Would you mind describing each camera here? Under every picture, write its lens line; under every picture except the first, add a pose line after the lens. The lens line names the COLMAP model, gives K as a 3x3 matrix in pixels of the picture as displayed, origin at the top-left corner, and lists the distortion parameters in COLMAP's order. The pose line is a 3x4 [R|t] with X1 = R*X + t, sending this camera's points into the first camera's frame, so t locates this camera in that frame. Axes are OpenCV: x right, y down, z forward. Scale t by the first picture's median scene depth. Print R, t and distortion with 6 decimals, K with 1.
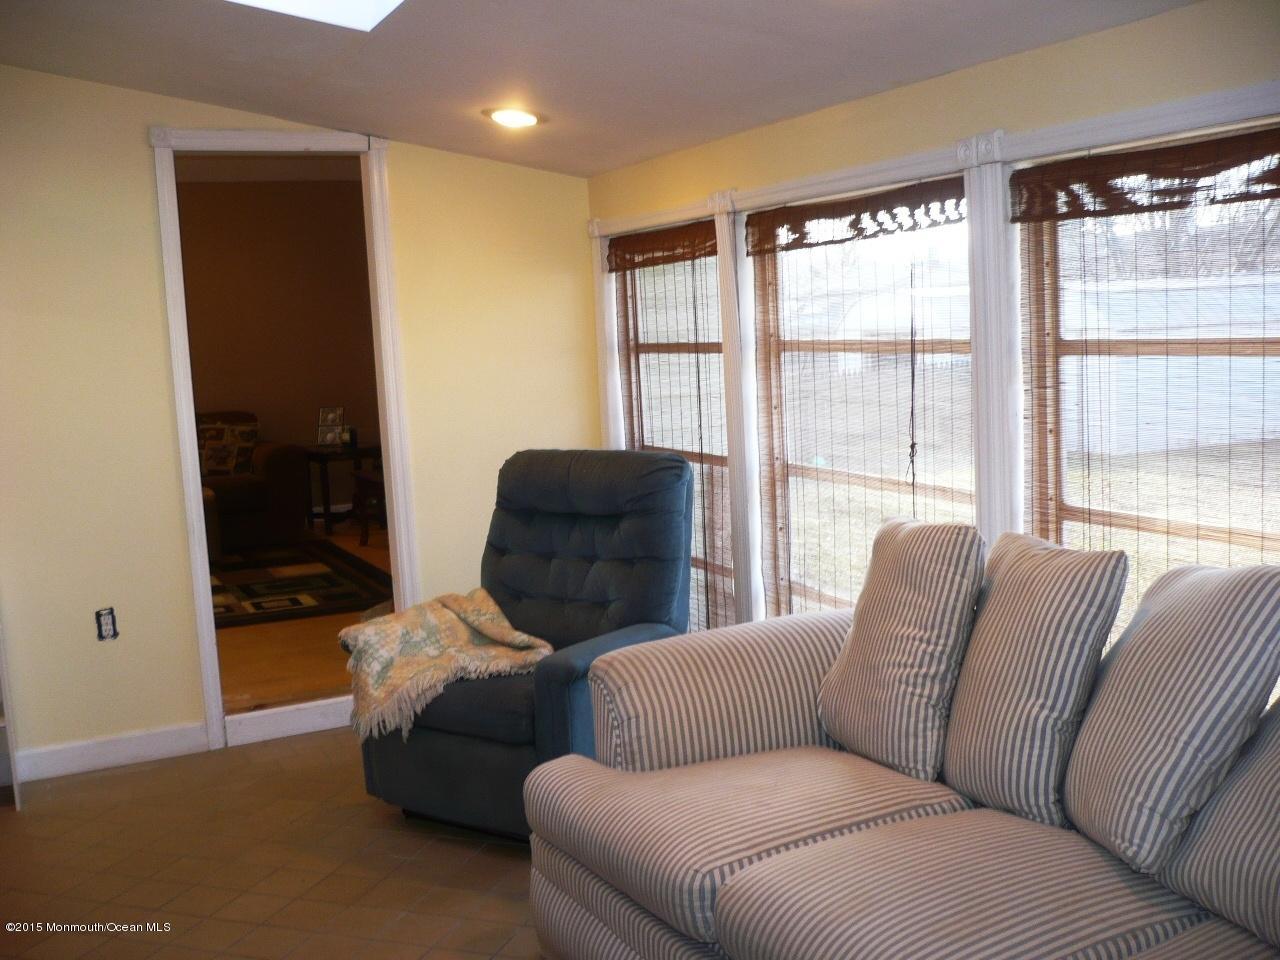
lens RADIAL K [[1356.2, 0, 639.9], [0, 1356.2, 482.0], [0, 0, 1]] dist [-0.061173, 0.000000]
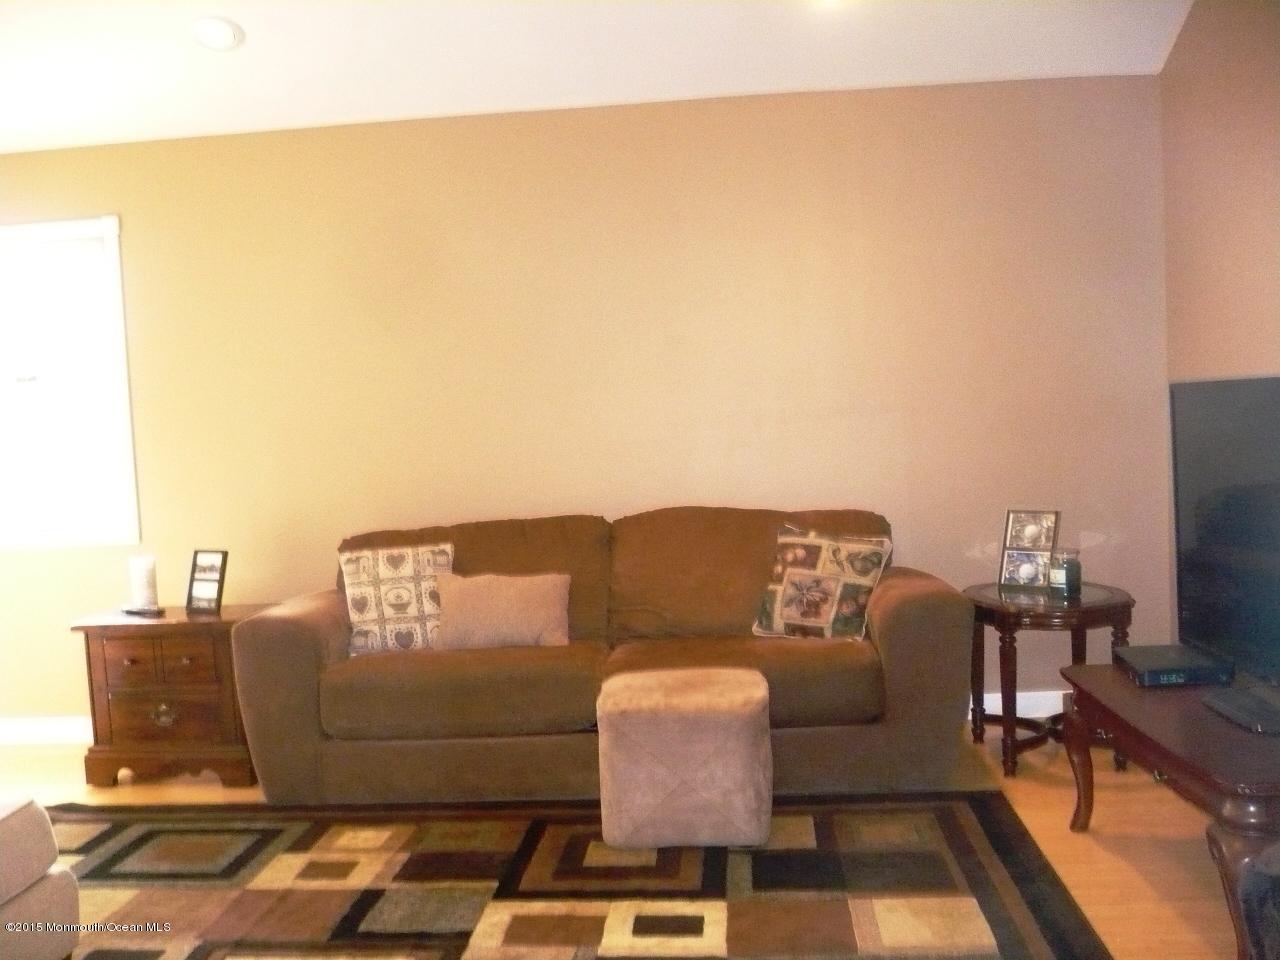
lens RADIAL K [[1356.2, 0, 637.8], [0, 1356.2, 483.1], [0, 0, 1]] dist [-0.061173, 0.000000]
pose [[0.870595, 0.046632, -0.489785, -0.112428], [-0.066378, 0.997529, -0.023012, -0.046290], [0.487502, 0.052545, 0.871539, 0.498505]]
